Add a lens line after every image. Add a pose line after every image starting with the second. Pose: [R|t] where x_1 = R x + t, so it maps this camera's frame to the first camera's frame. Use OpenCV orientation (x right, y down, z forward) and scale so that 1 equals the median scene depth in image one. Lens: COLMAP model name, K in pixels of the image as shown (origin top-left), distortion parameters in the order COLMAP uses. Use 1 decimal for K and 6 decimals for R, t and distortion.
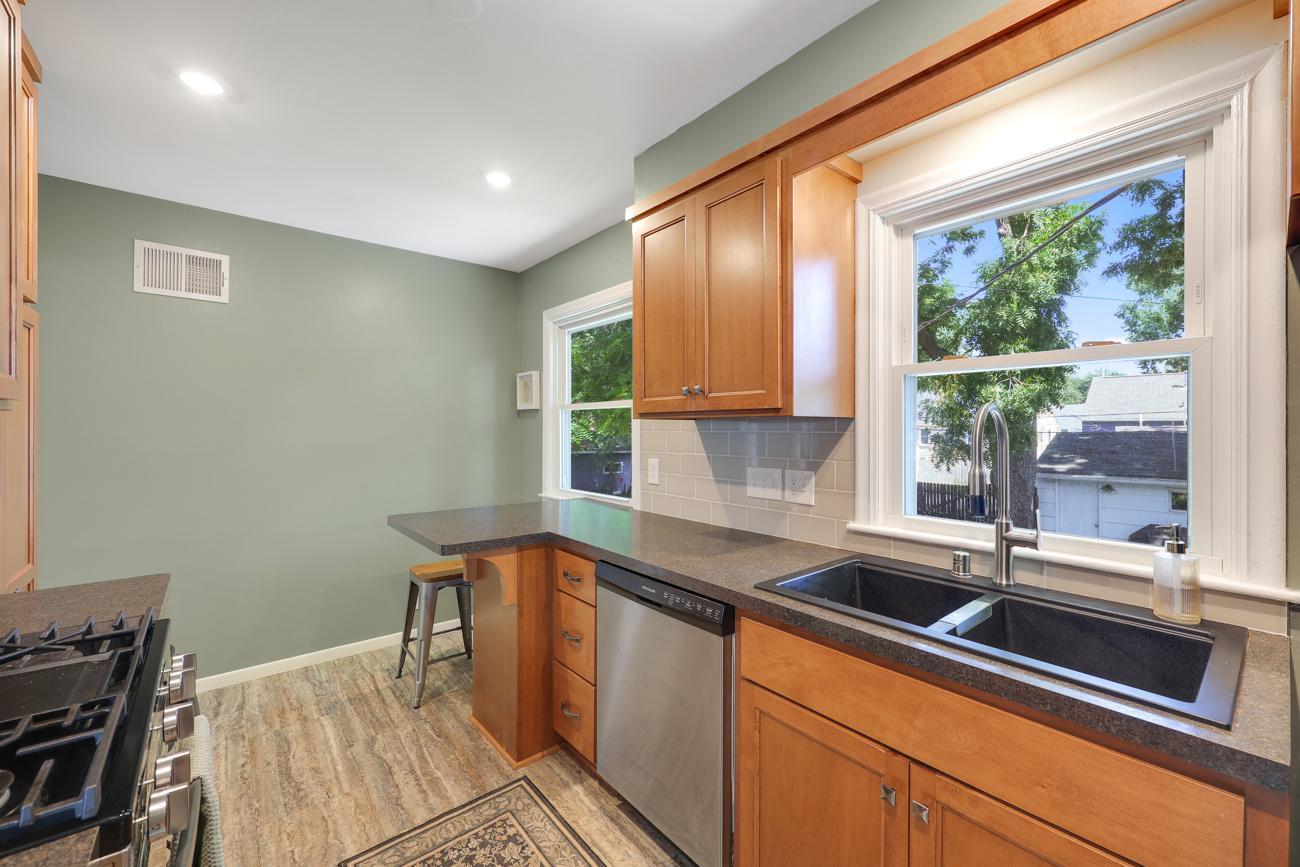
lens RADIAL K [[530.3, 0, 654.5], [0, 530.3, 428.3], [0, 0, 1]] dist [0.000513, 0.000573]
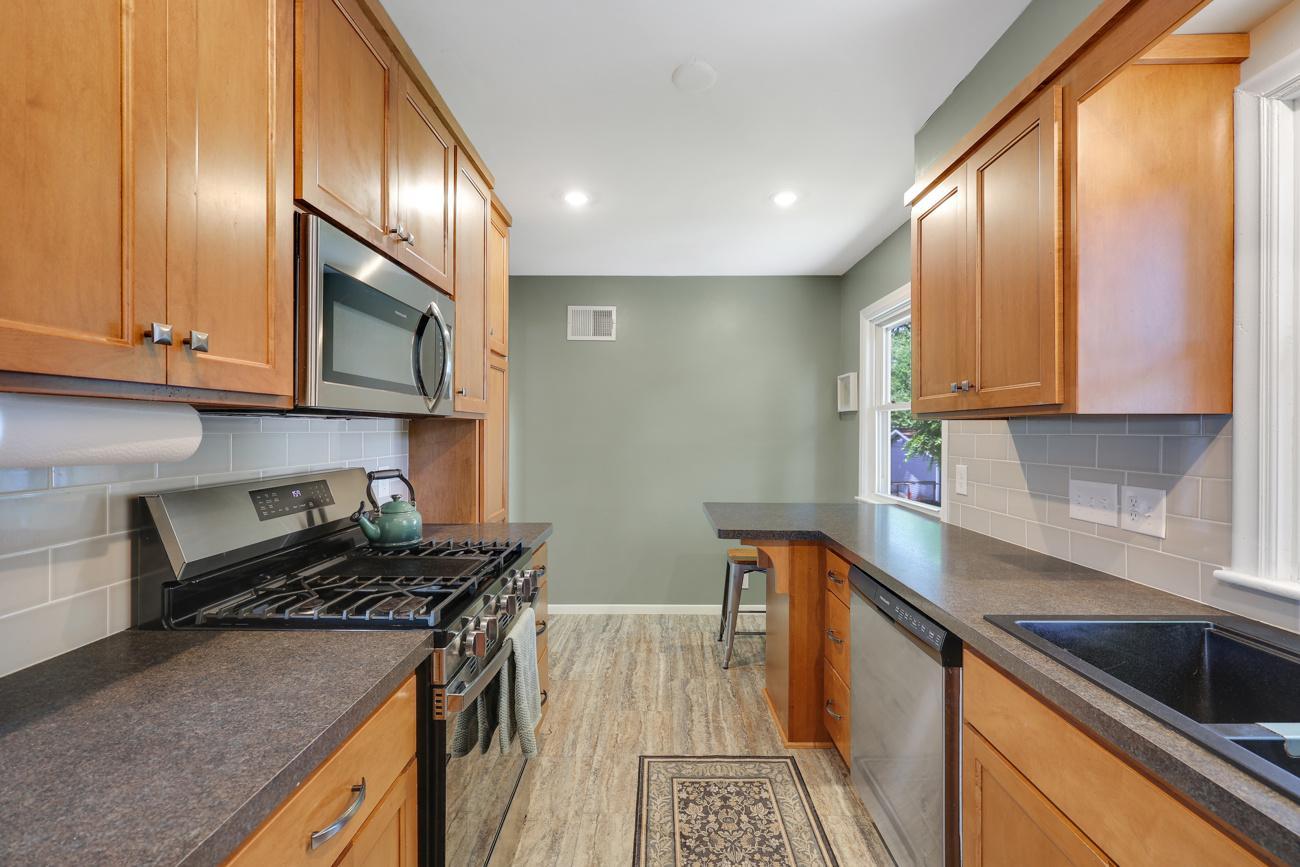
lens RADIAL K [[530.3, 0, 656.4], [0, 530.3, 430.8], [0, 0, 1]] dist [0.000513, 0.000573]
pose [[0.758577, 0.001419, -0.651582, 0.243571], [-0.000872, 0.999999, 0.001162, 0.000517], [0.651583, -0.000313, 0.758577, 0.014006]]
